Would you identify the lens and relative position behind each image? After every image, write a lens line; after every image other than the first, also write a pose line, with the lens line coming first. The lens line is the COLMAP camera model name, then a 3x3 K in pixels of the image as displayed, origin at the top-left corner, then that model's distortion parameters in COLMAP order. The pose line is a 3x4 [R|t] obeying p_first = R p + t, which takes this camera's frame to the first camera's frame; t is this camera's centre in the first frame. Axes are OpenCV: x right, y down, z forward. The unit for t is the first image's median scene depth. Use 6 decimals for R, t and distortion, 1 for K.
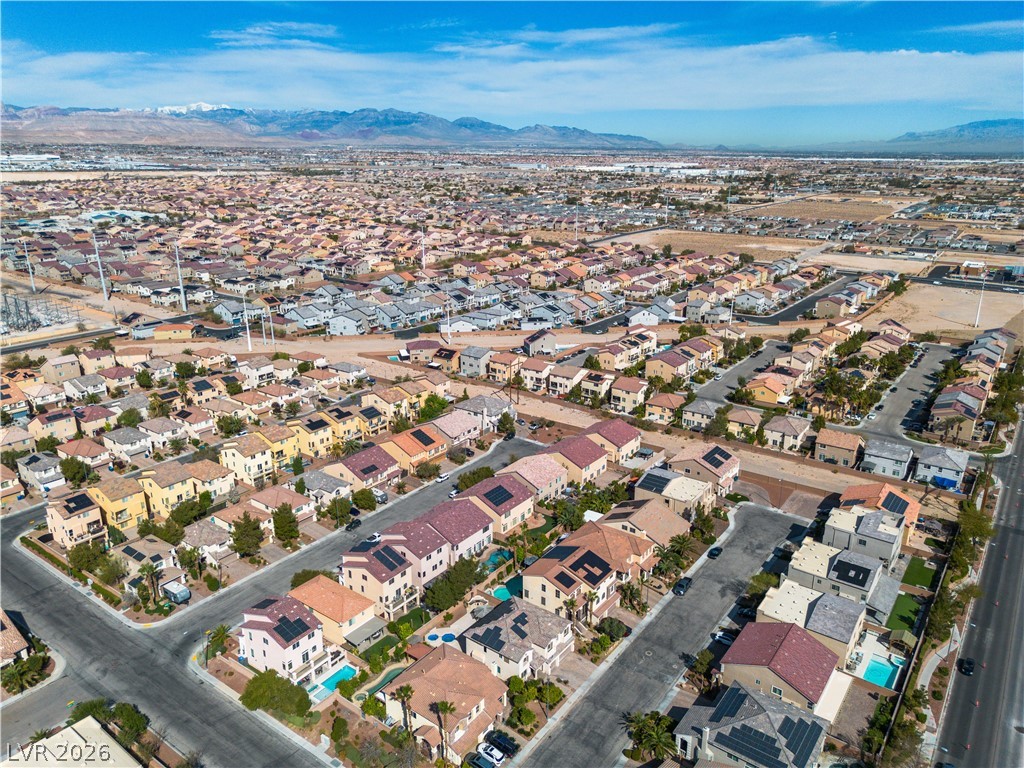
lens RADIAL K [[721.9, 0, 516.0], [0, 721.9, 382.7], [0, 0, 1]] dist [0.066484, -0.056420]
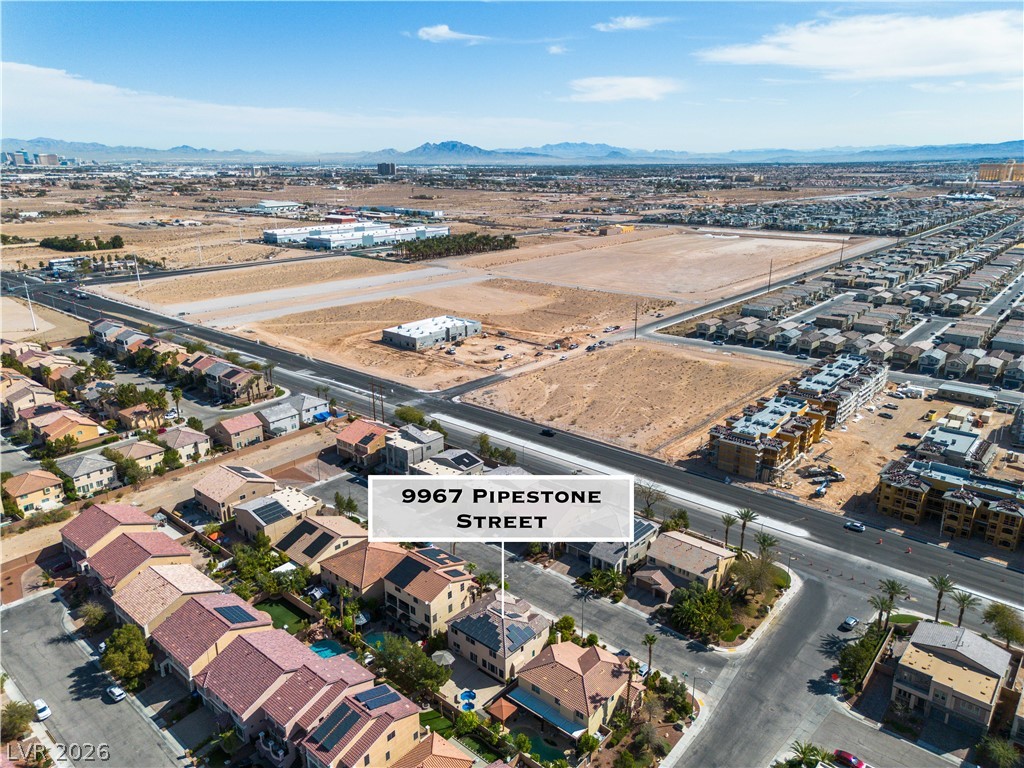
lens RADIAL K [[721.9, 0, 514.1], [0, 721.9, 382.9], [0, 0, 1]] dist [0.066484, -0.056420]
pose [[0.074088, -0.303668, 0.949893, -0.536284], [0.309910, 0.912360, 0.267497, -0.141619], [-0.947875, 0.274563, 0.161705, 0.462915]]
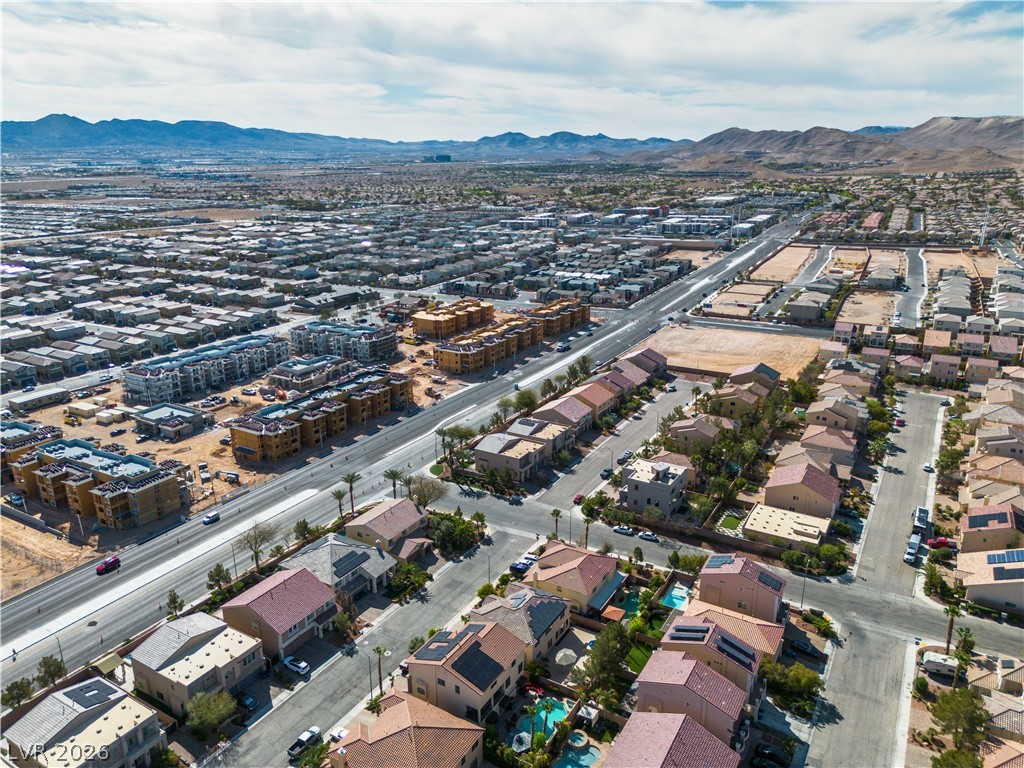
lens RADIAL K [[721.9, 0, 515.7], [0, 721.9, 381.5], [0, 0, 1]] dist [0.066484, -0.056420]
pose [[-0.994614, 0.033203, -0.098190, 0.062544], [-0.029574, 0.817023, 0.575846, -0.315963], [0.099343, 0.575648, -0.811640, 1.034710]]
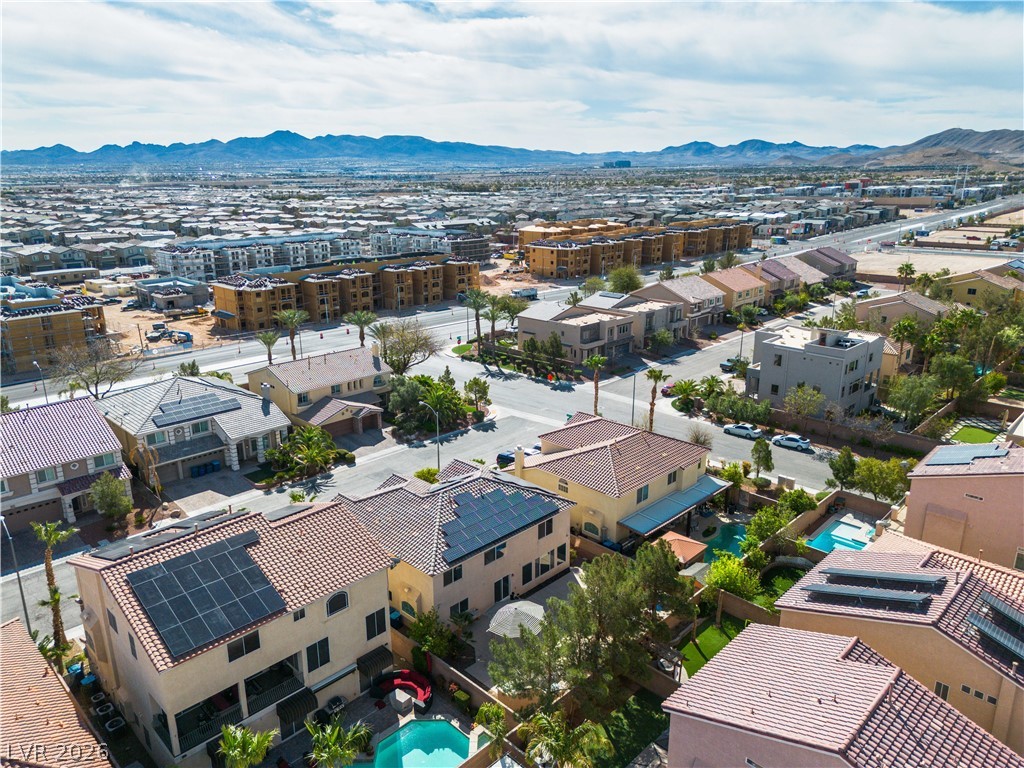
lens RADIAL K [[721.9, 0, 516.5], [0, 721.9, 383.3], [0, 0, 1]] dist [0.066484, -0.056420]
pose [[-0.990871, -0.036121, 0.129884, -0.056334], [0.043437, 0.826513, 0.561239, 0.022200], [-0.127623, 0.561757, -0.817399, 0.828972]]
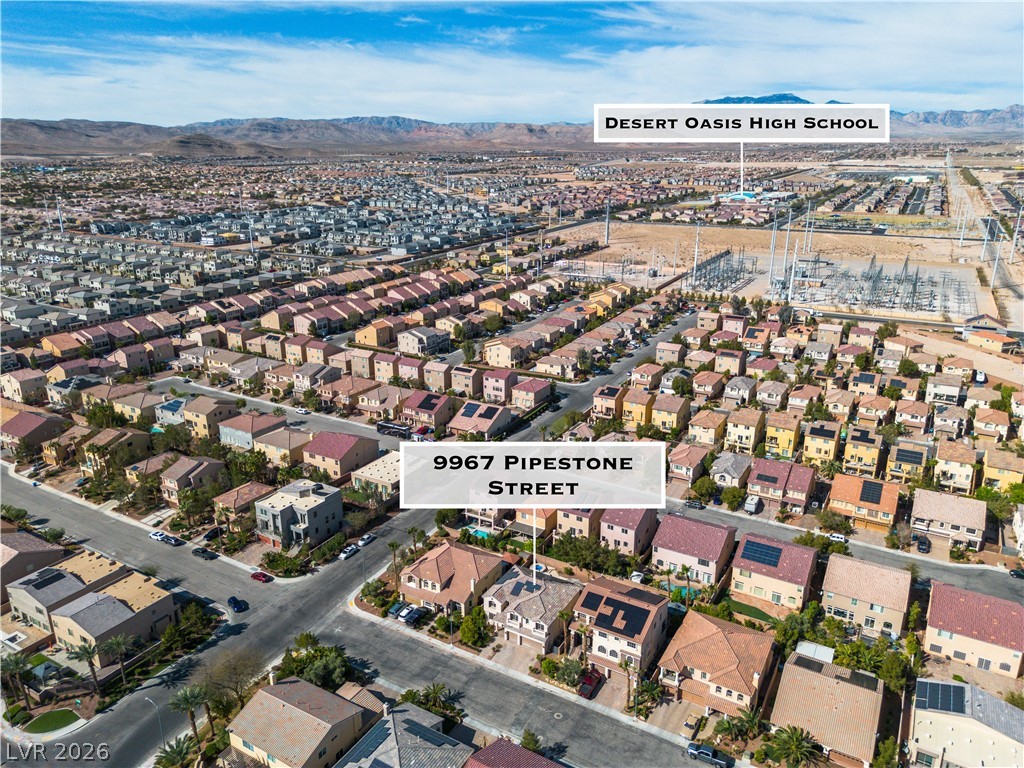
lens RADIAL K [[721.9, 0, 511.6], [0, 721.9, 389.3], [0, 0, 1]] dist [0.066484, -0.056420]
pose [[0.109383, 0.309590, -0.944558, 0.561479], [-0.302849, 0.915460, 0.264982, -0.122605], [0.946741, 0.257073, 0.193895, 0.443512]]
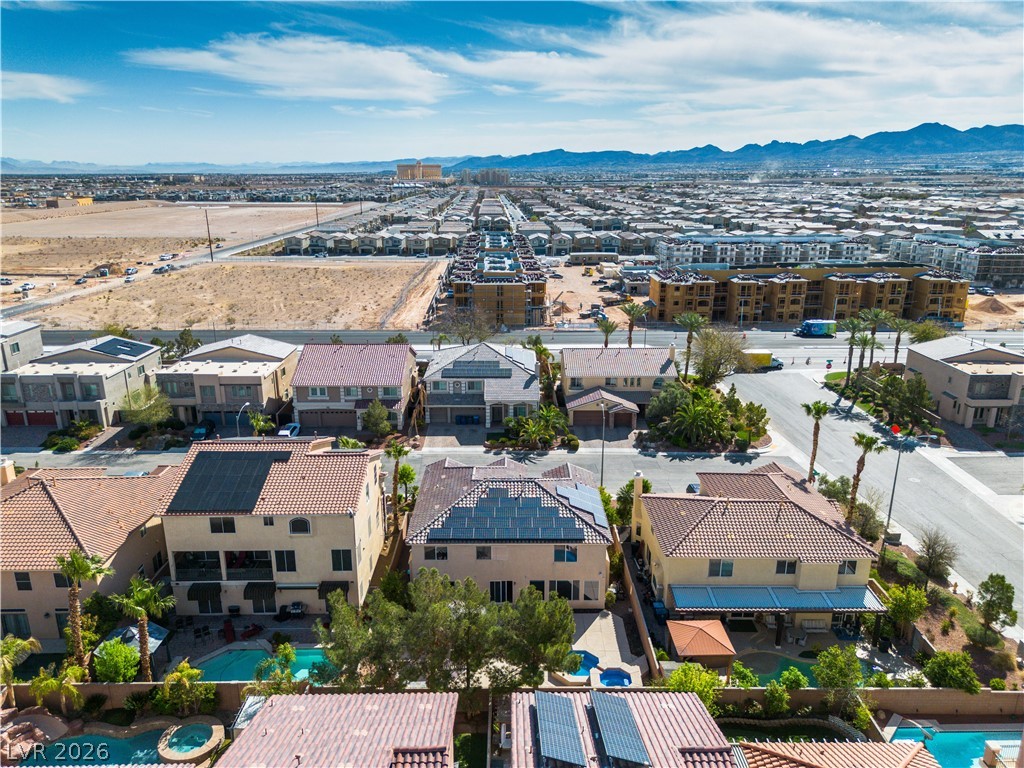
lens RADIAL K [[721.9, 0, 513.2], [0, 721.9, 387.7], [0, 0, 1]] dist [0.066484, -0.056420]
pose [[-0.603314, -0.235525, 0.761932, -0.201664], [0.241545, 0.856556, 0.456036, 0.049110], [-0.760045, 0.459174, -0.459882, 0.741671]]
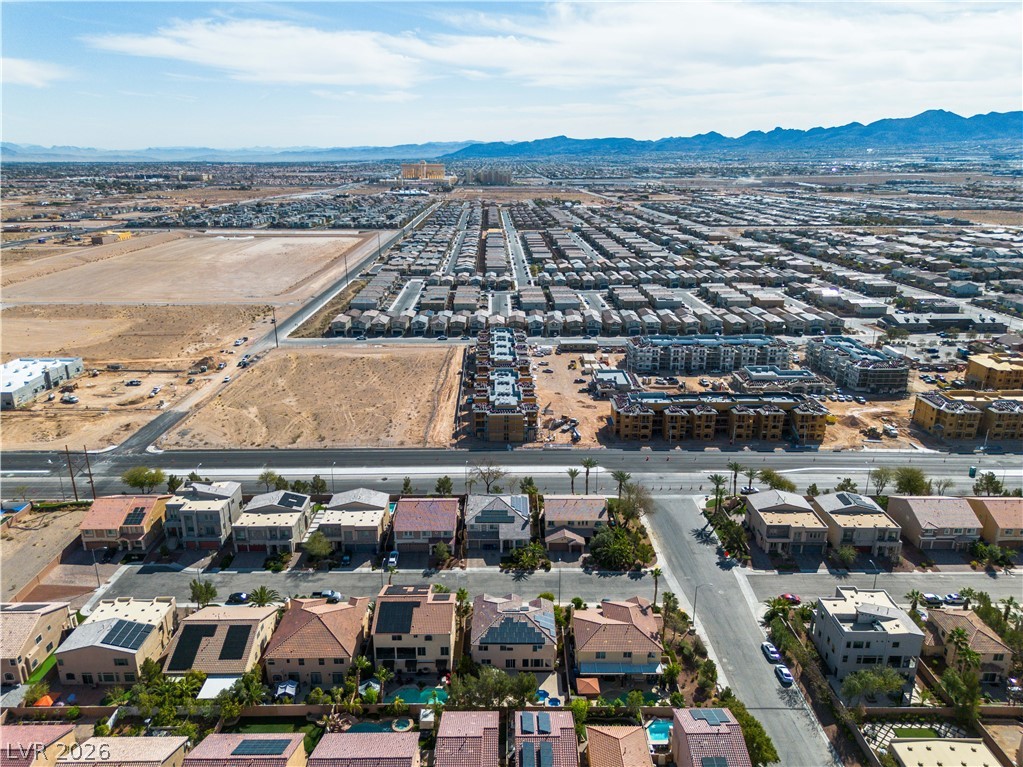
lens RADIAL K [[721.2, 0, 511.7], [0, 721.2, 393.3], [0, 0, 1]] dist [0.066484, -0.056420]
pose [[-0.599541, -0.255849, 0.758348, -0.426440], [0.243926, 0.844036, 0.477602, -0.256011], [-0.762267, 0.471323, -0.443626, 0.823286]]
